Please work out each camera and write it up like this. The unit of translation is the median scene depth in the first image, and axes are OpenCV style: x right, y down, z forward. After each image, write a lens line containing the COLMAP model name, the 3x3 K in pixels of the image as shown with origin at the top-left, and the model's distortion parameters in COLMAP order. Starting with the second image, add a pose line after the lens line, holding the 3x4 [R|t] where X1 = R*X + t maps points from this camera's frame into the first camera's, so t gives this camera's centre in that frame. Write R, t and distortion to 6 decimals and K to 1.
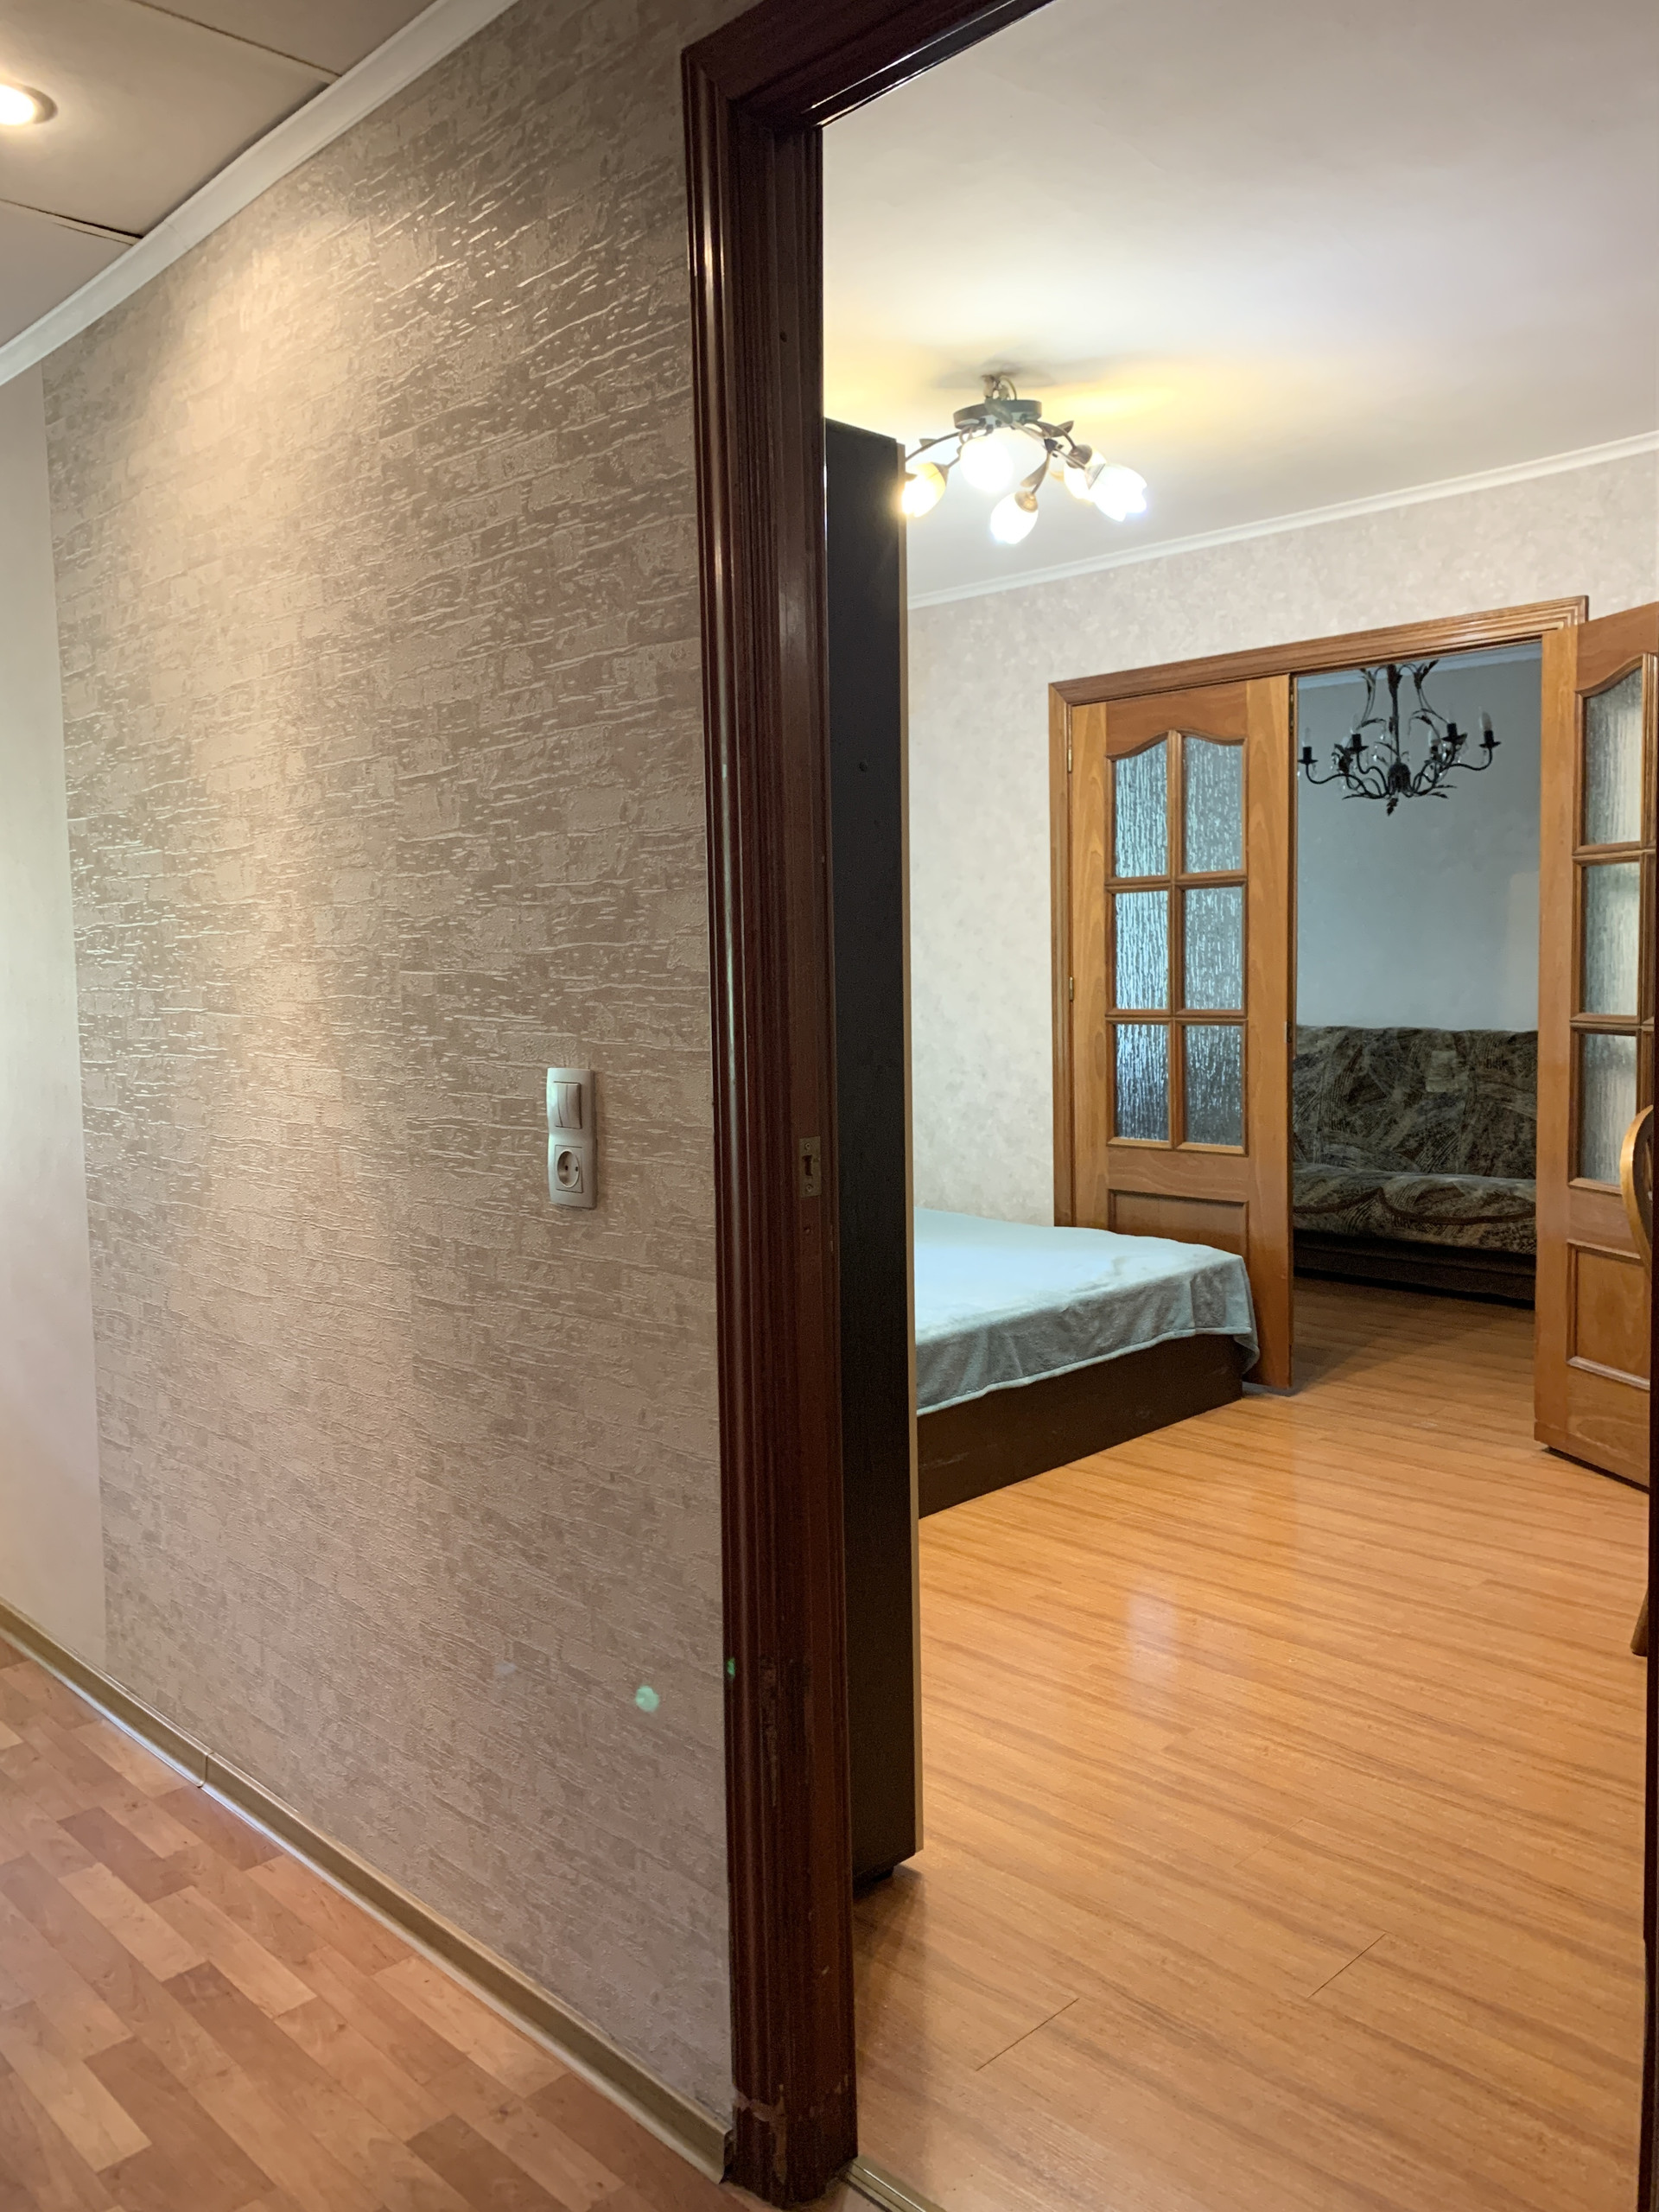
lens RADIAL K [[1680.1, 0, 830.8], [0, 1680.1, 1080.4], [0, 0, 1]] dist [0.139623, -0.390266]
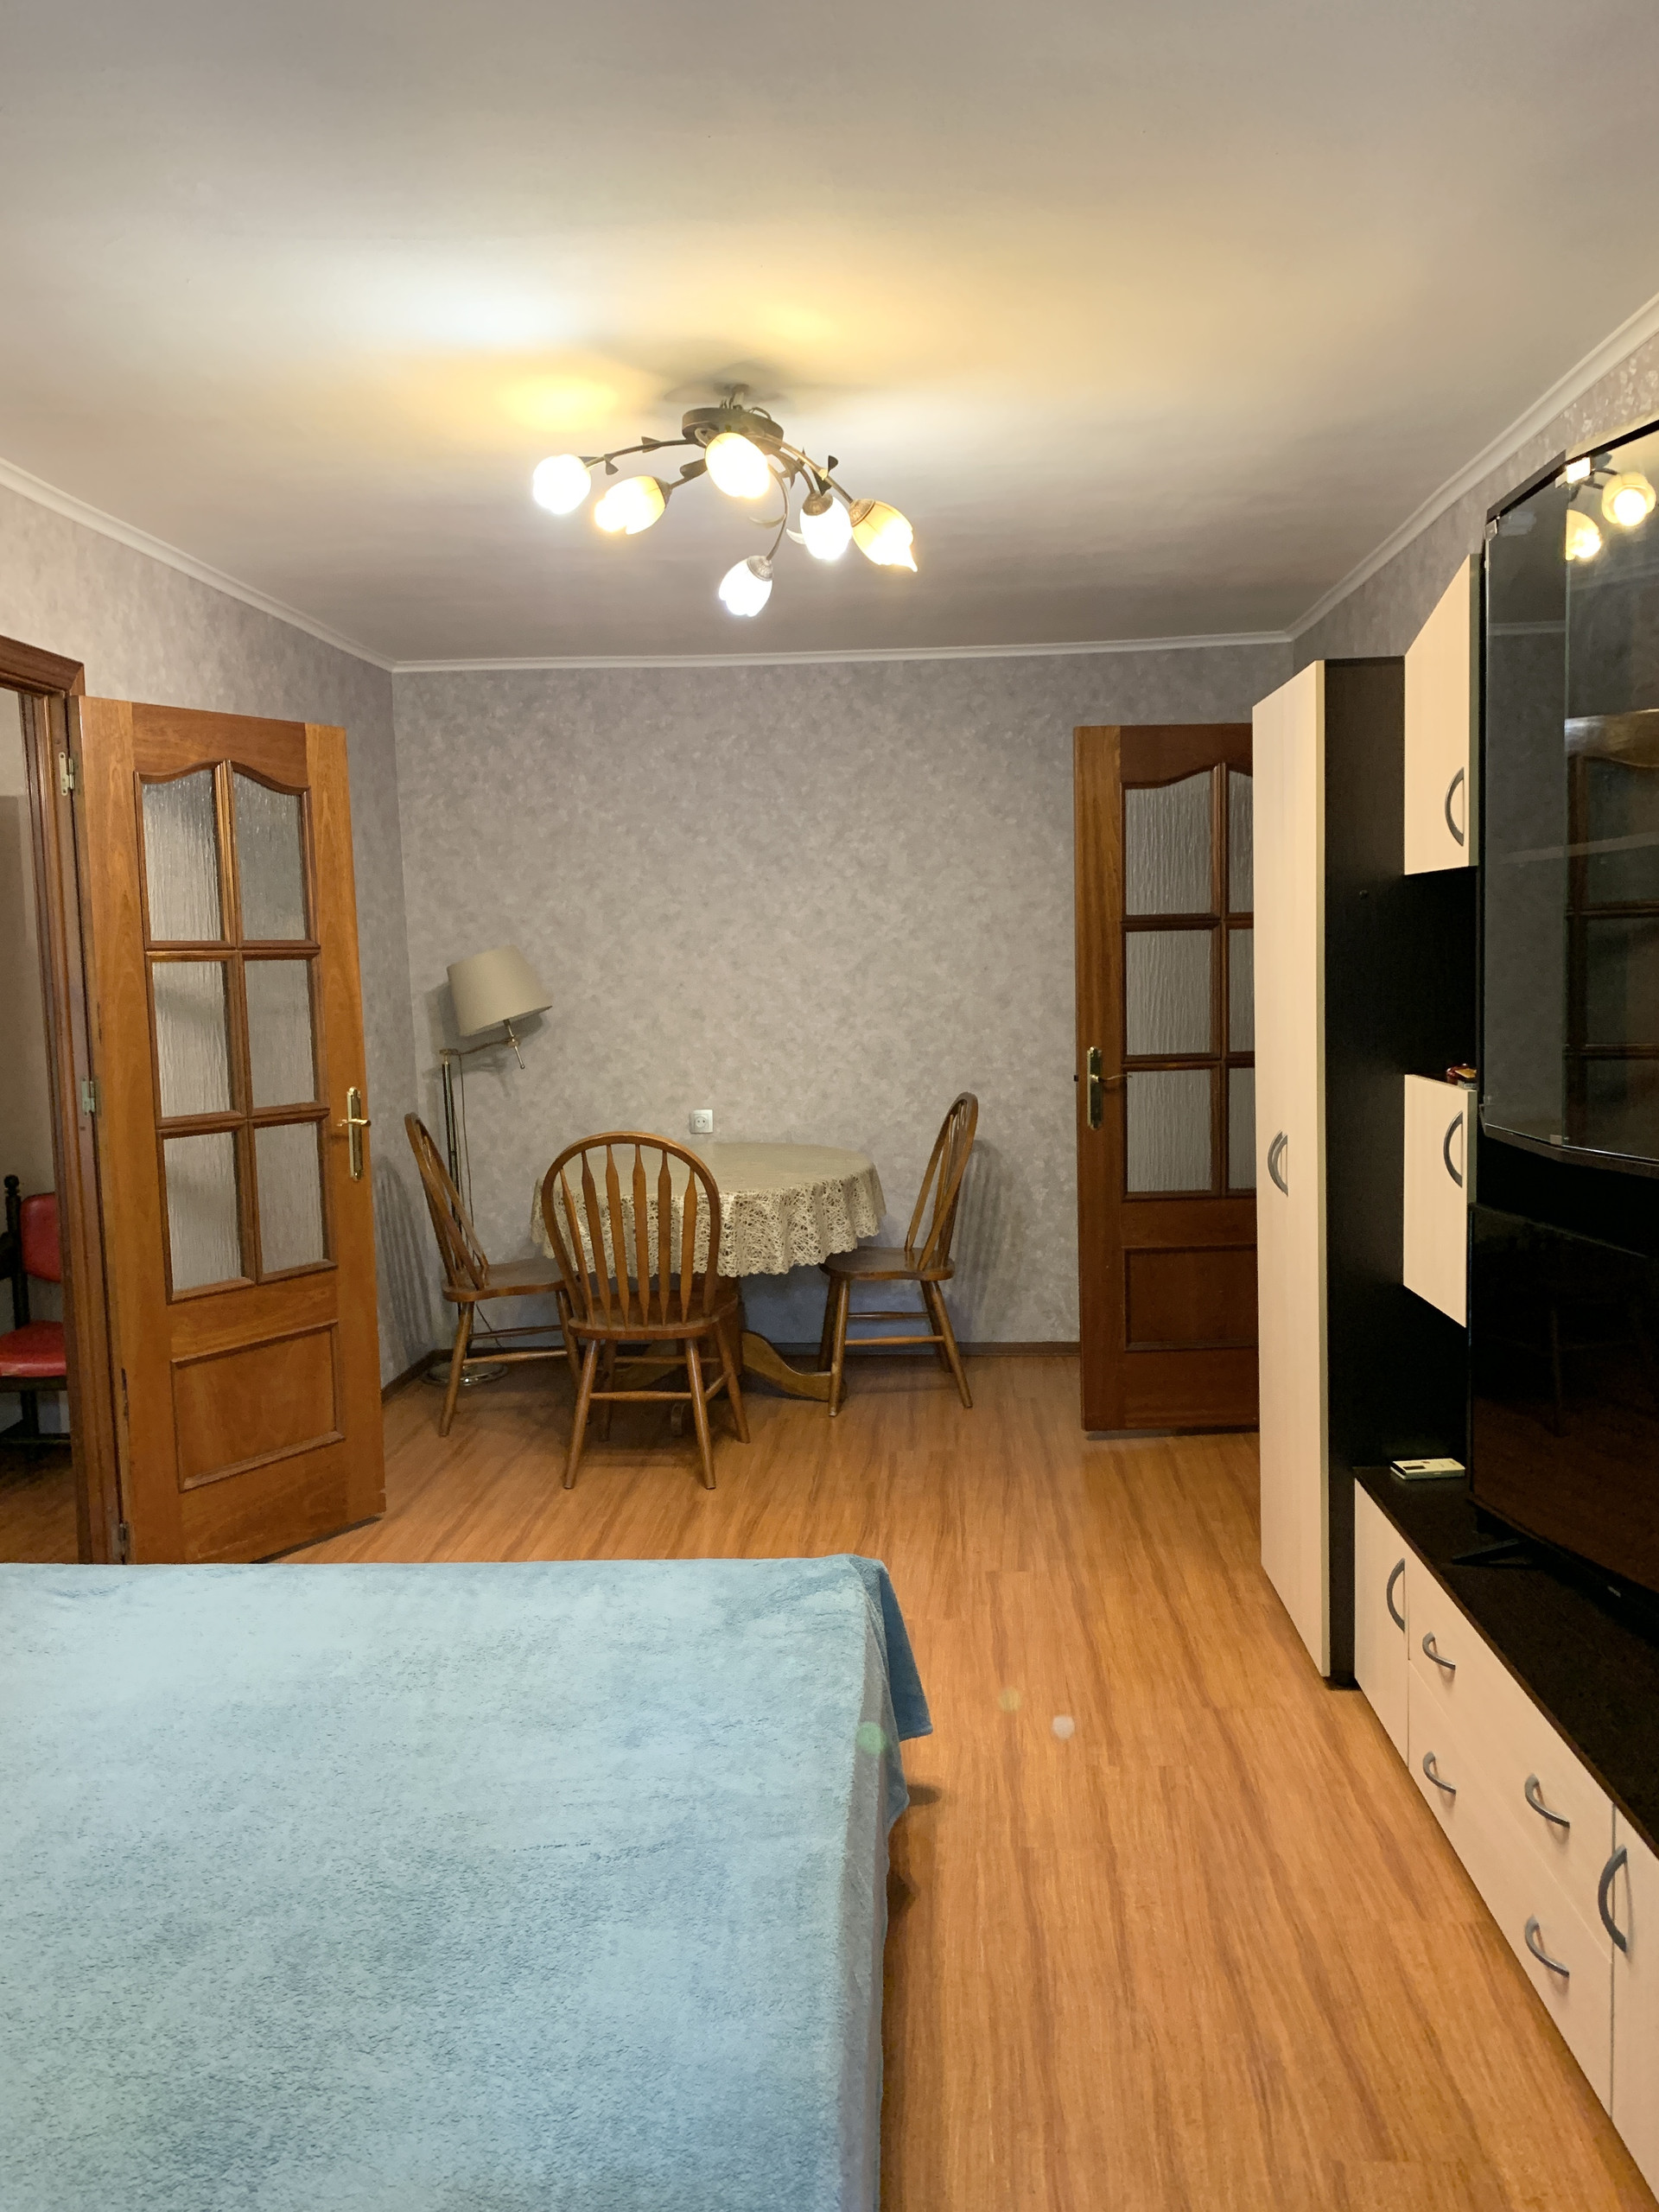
lens RADIAL K [[1667.8, 0, 823.2], [0, 1667.8, 1103.7], [0, 0, 1]] dist [0.034761, -0.057092]
pose [[-0.668402, -0.032728, 0.743080, -0.493075], [0.091681, 0.987788, 0.125974, -0.132042], [-0.738129, 0.152328, -0.657239, 1.337309]]
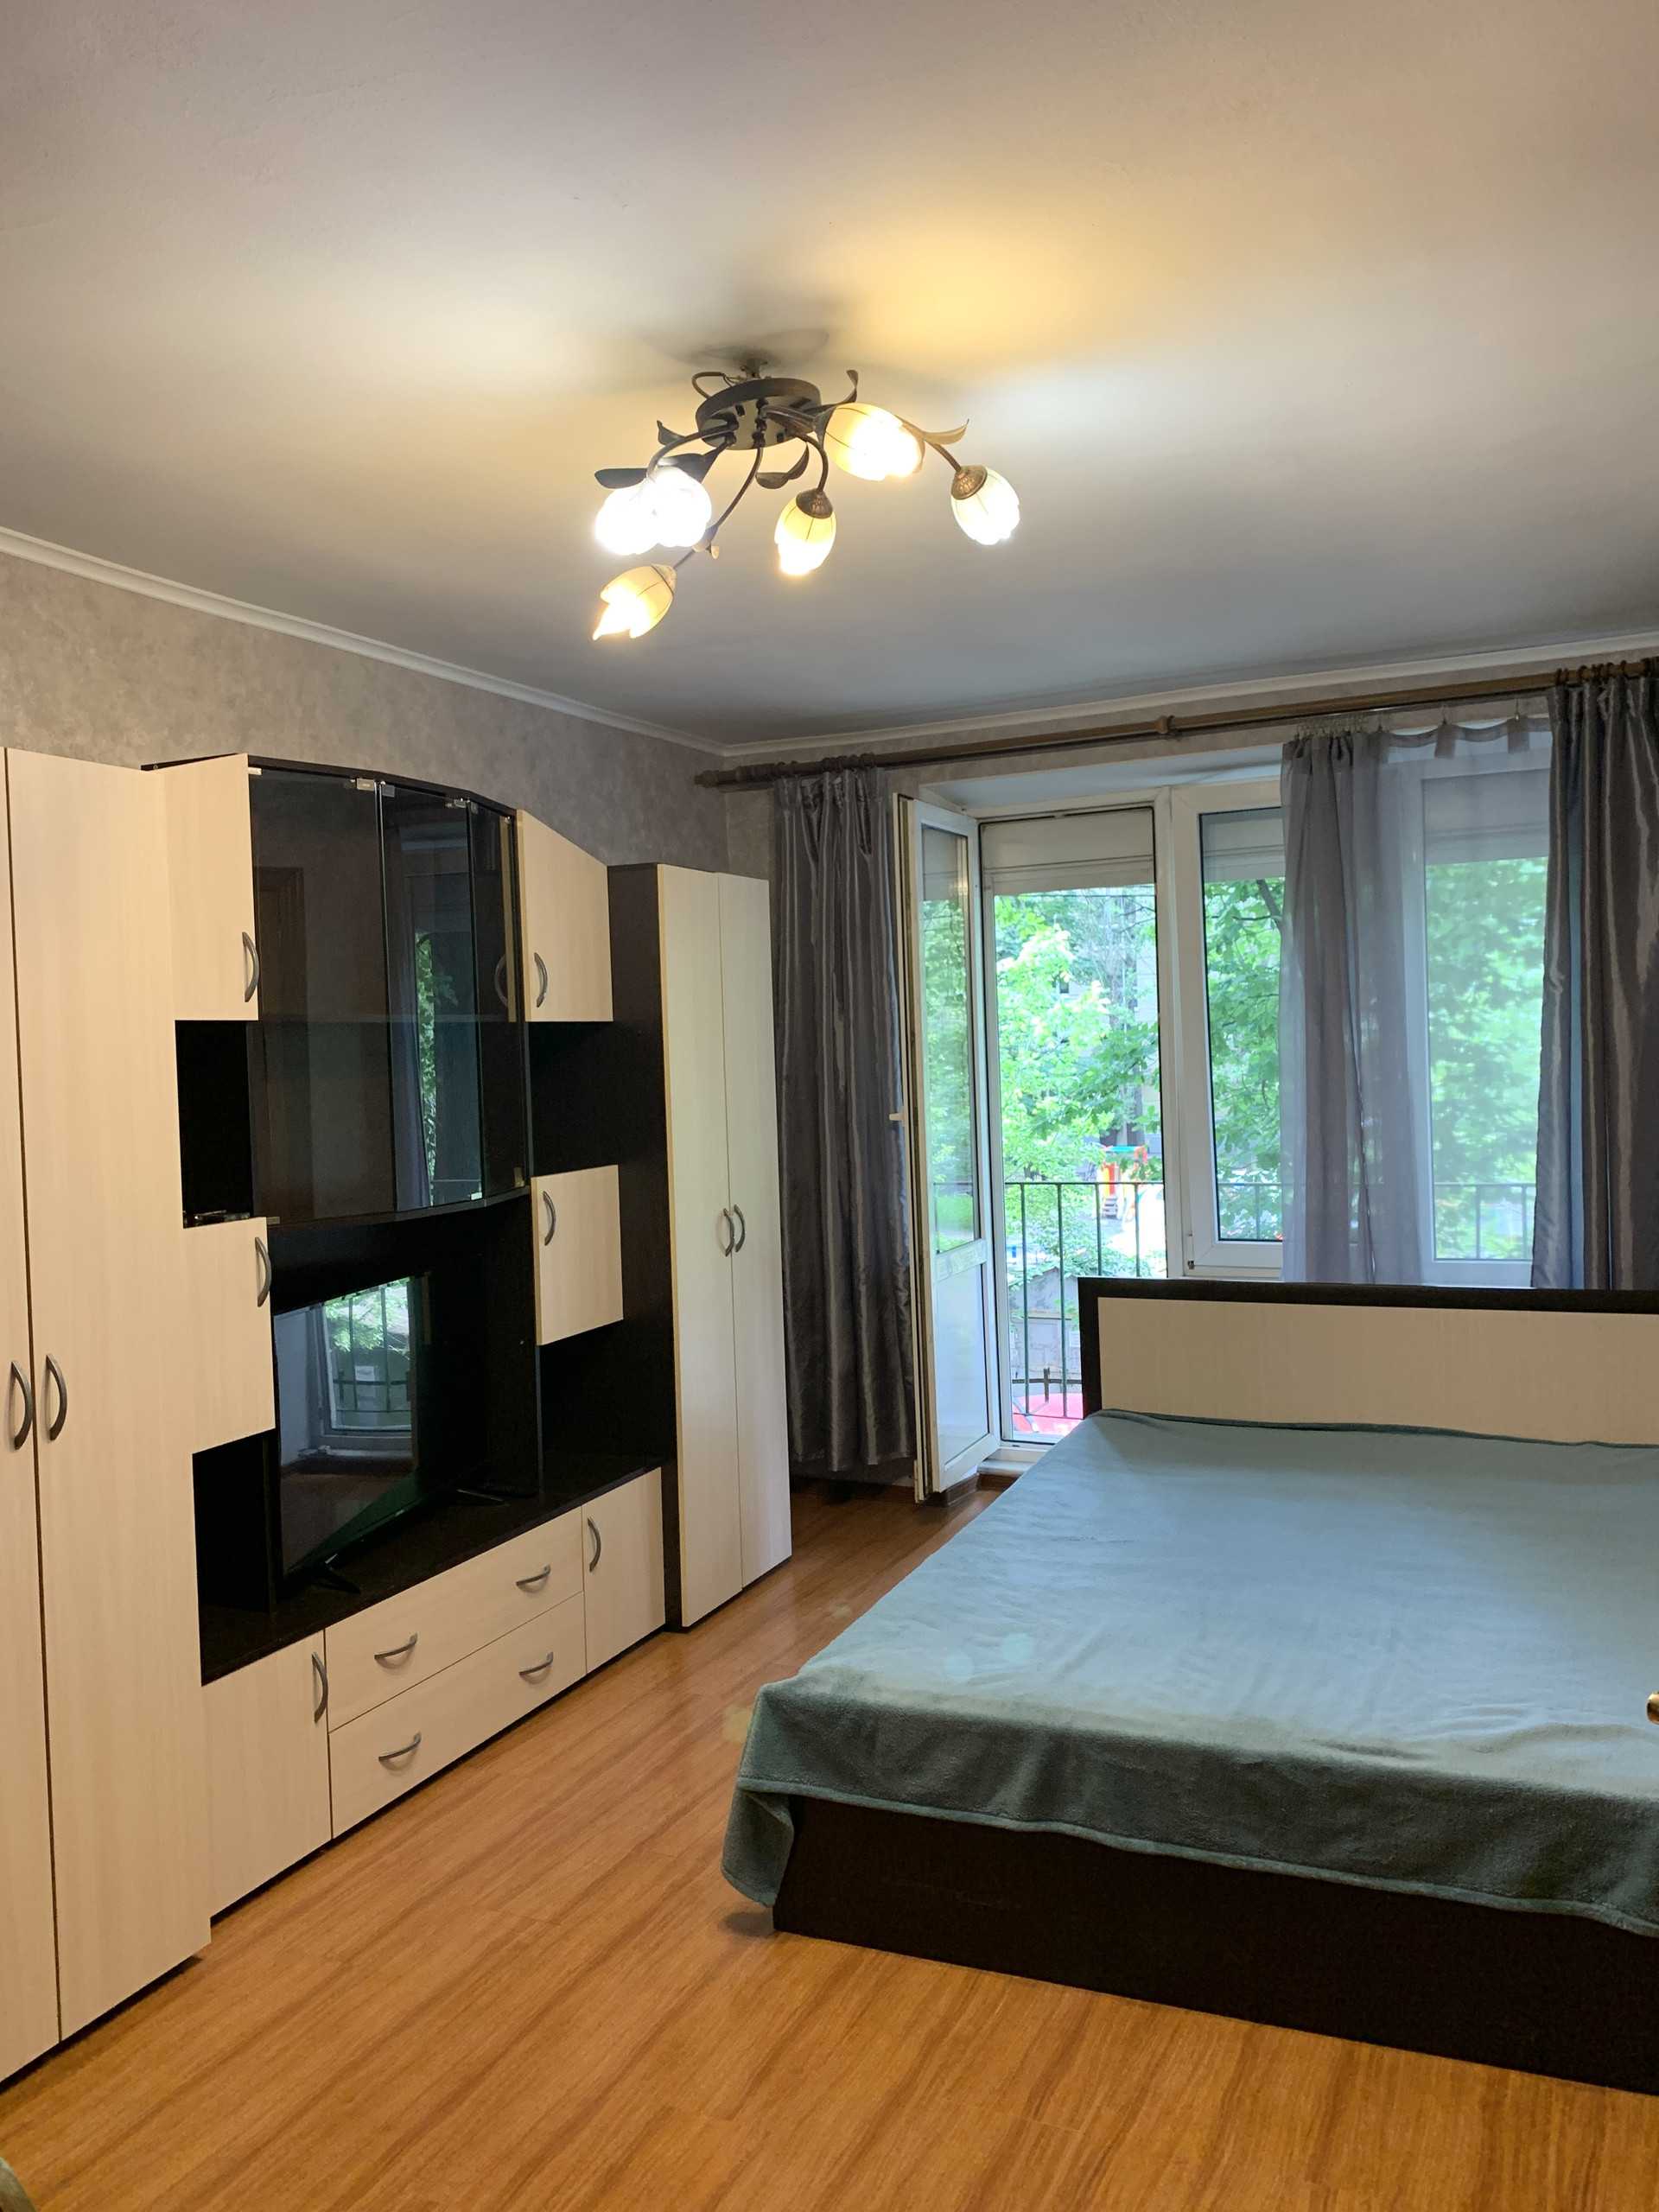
lens RADIAL K [[1711.3, 0, 829.8], [0, 1711.3, 1099.0], [0, 0, 1]] dist [0.015072, -0.001913]
pose [[0.363067, 0.030579, -0.931261, 0.654816], [-0.033242, 0.999250, 0.019852, -0.105875], [0.931170, 0.023750, 0.363811, 0.656687]]
